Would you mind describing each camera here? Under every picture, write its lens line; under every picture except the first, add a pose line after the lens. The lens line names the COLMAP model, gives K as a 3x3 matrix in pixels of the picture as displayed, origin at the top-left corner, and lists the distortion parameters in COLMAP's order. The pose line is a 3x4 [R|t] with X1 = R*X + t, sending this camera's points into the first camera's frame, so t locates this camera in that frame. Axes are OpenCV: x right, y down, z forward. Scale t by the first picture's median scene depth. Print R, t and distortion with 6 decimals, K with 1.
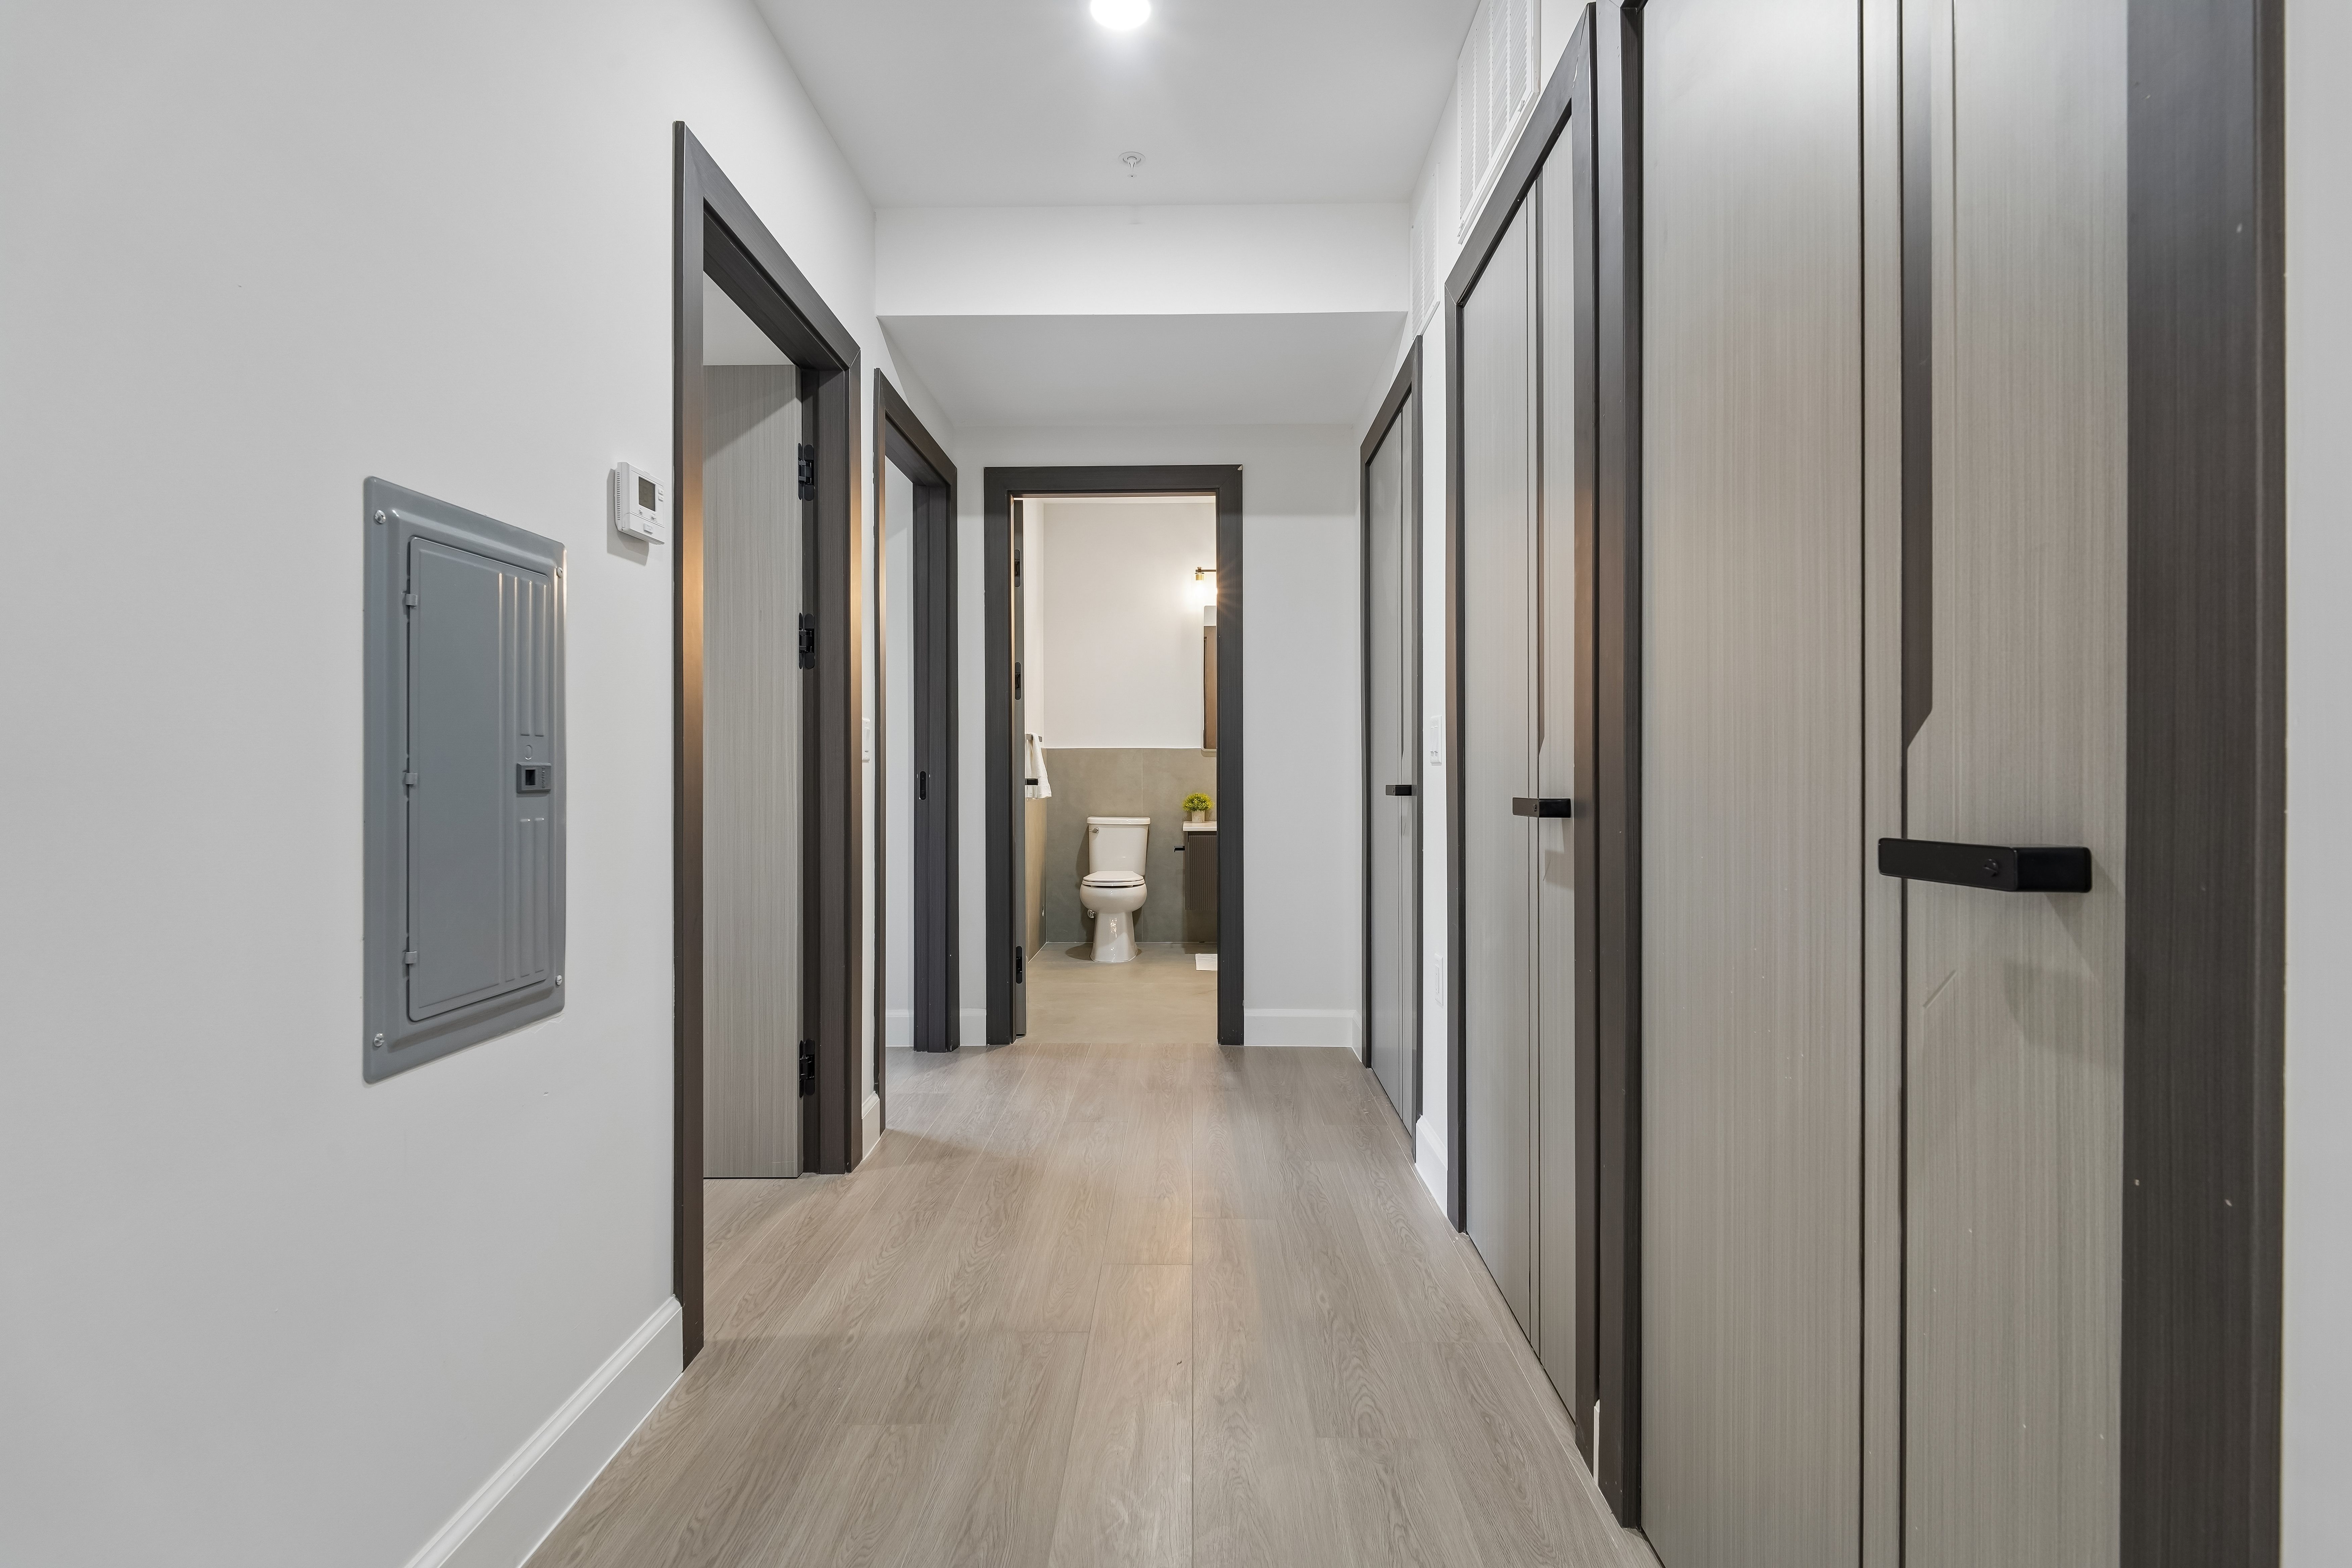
lens RADIAL K [[1101.1, 0, 1192.4], [0, 1101.1, 771.4], [0, 0, 1]] dist [0.001493, -0.005132]
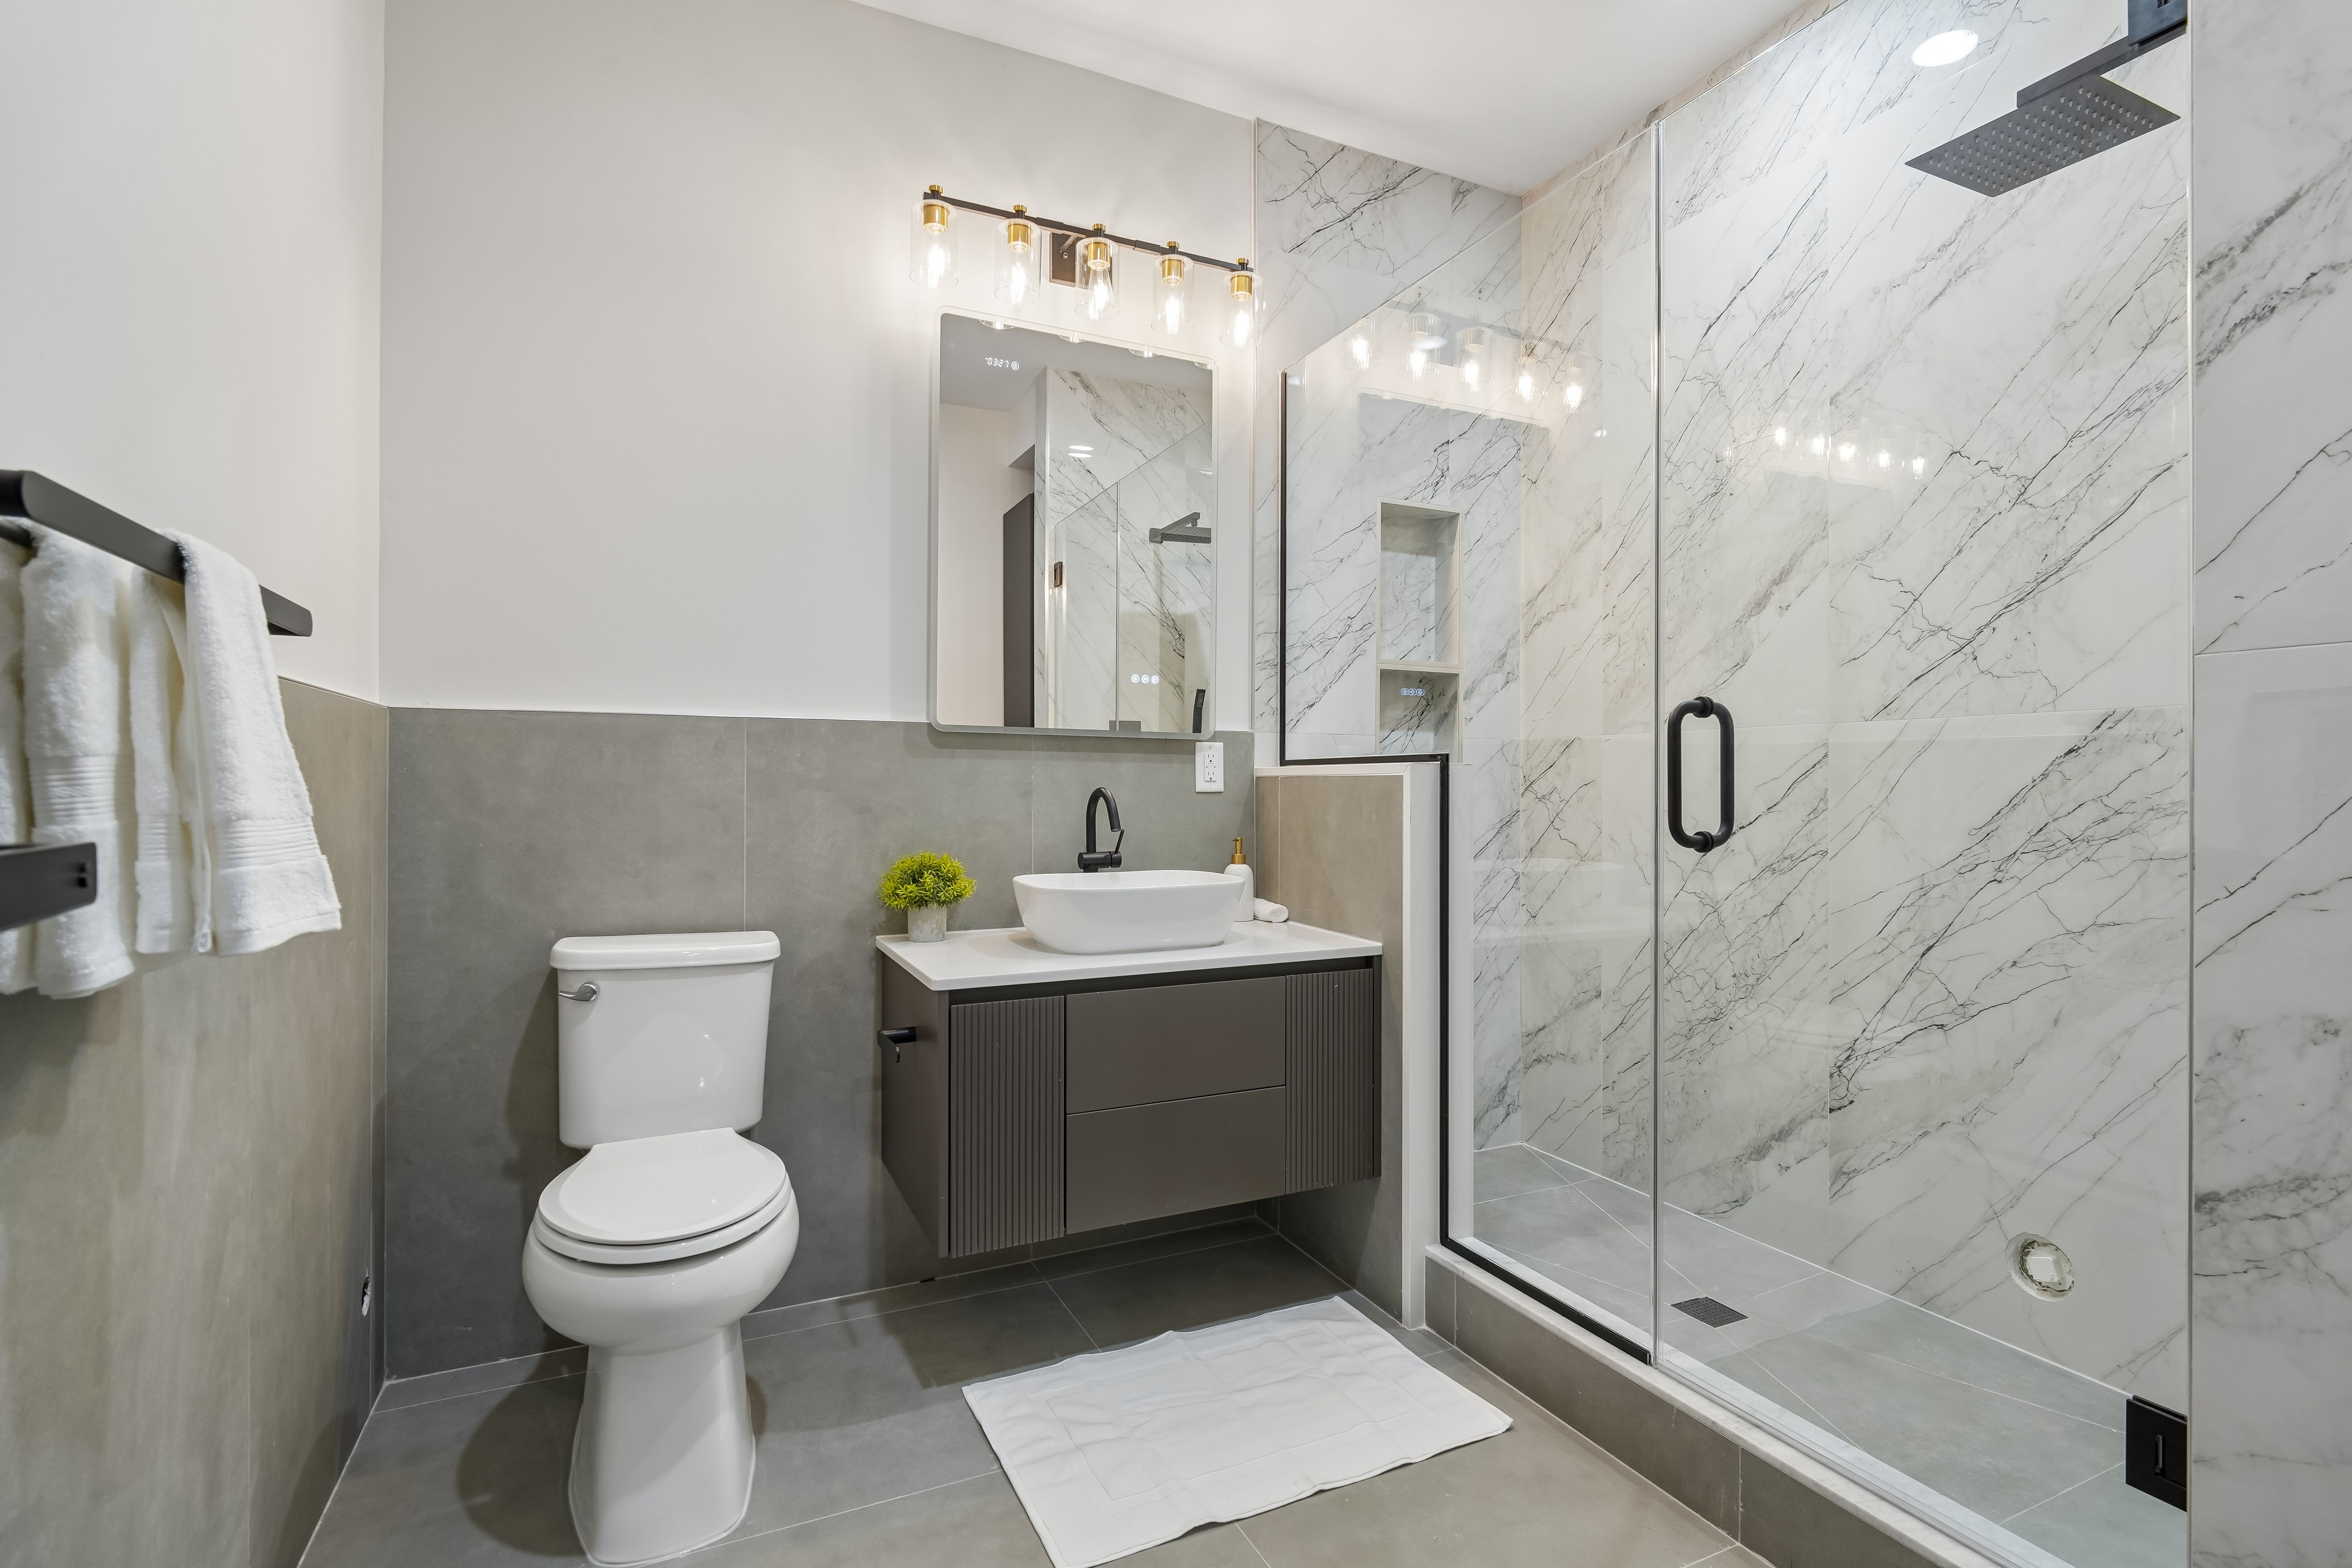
lens RADIAL K [[1101.1, 0, 1184.7], [0, 1101.1, 787.0], [0, 0, 1]] dist [0.001493, -0.005132]
pose [[0.908928, 0.001844, 0.416949, -0.064696], [-0.000106, 0.999991, -0.004191, 0.000955], [-0.416953, 0.003765, 0.908920, 0.663971]]
